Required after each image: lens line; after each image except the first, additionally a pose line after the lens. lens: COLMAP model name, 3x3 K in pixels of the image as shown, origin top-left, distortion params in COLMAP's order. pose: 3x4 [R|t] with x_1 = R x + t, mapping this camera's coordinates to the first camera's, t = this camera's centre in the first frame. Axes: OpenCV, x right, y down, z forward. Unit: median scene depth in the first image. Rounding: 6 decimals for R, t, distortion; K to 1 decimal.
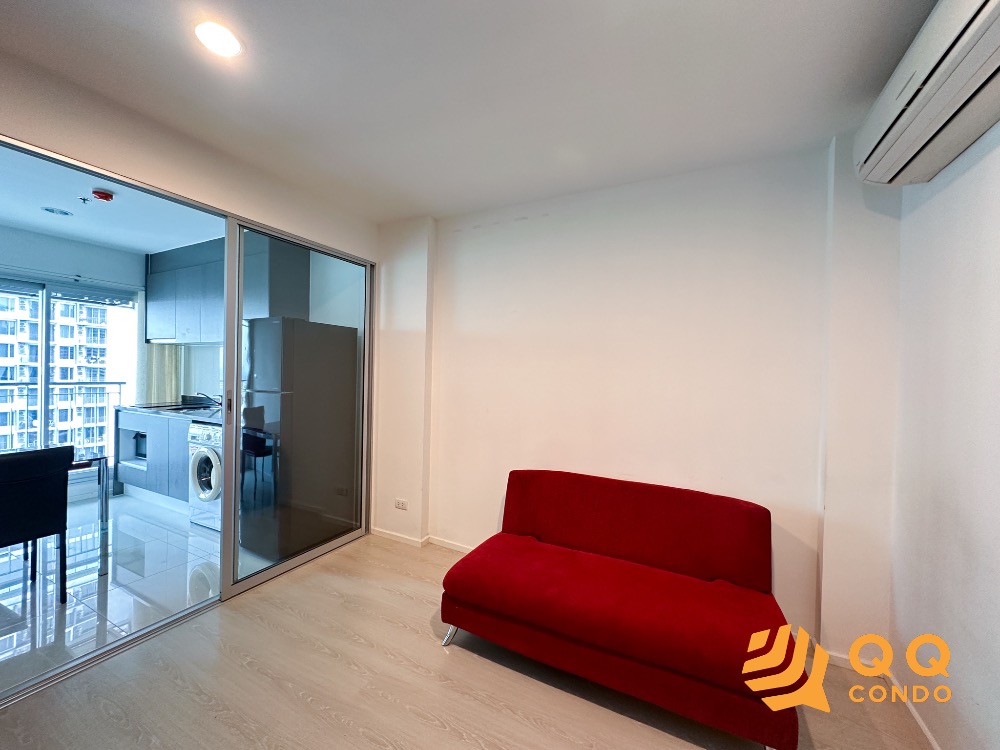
lens RADIAL K [[396.9, 0, 498.5], [0, 396.9, 378.3], [0, 0, 1]] dist [-0.001440, -0.000058]
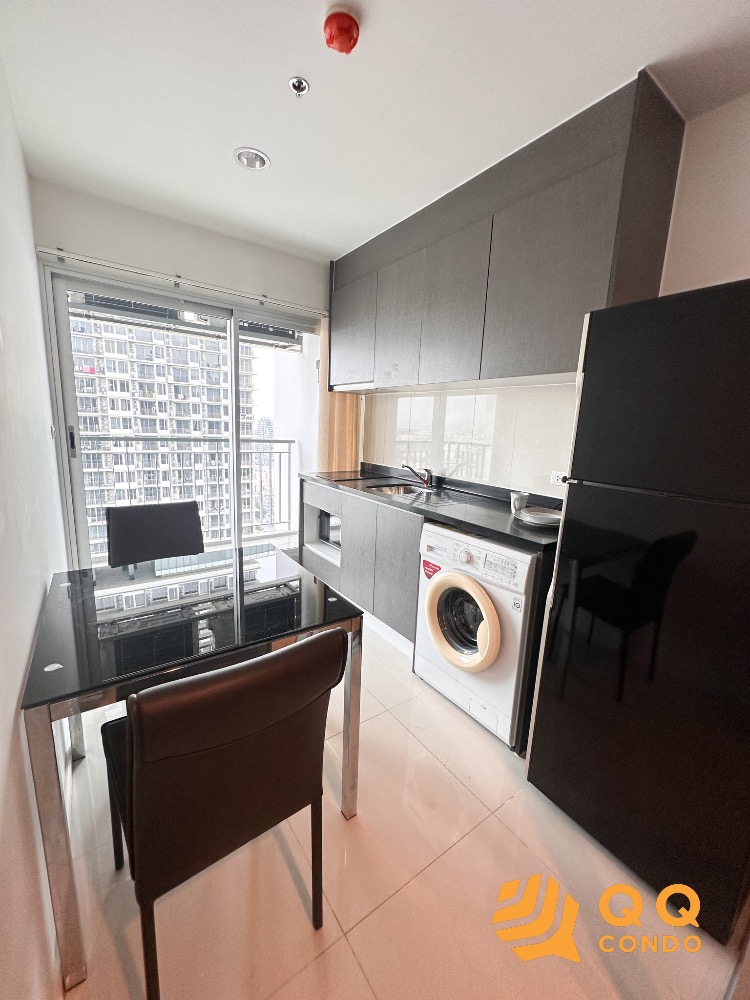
lens RADIAL K [[396.9, 0, 377.1], [0, 396.9, 495.8], [0, 0, 1]] dist [-0.001440, -0.000058]
pose [[0.890115, 0.092339, -0.446284, -0.470349], [-0.025416, 0.987792, 0.153689, -0.011929], [0.455027, -0.125458, 0.881595, 0.369295]]
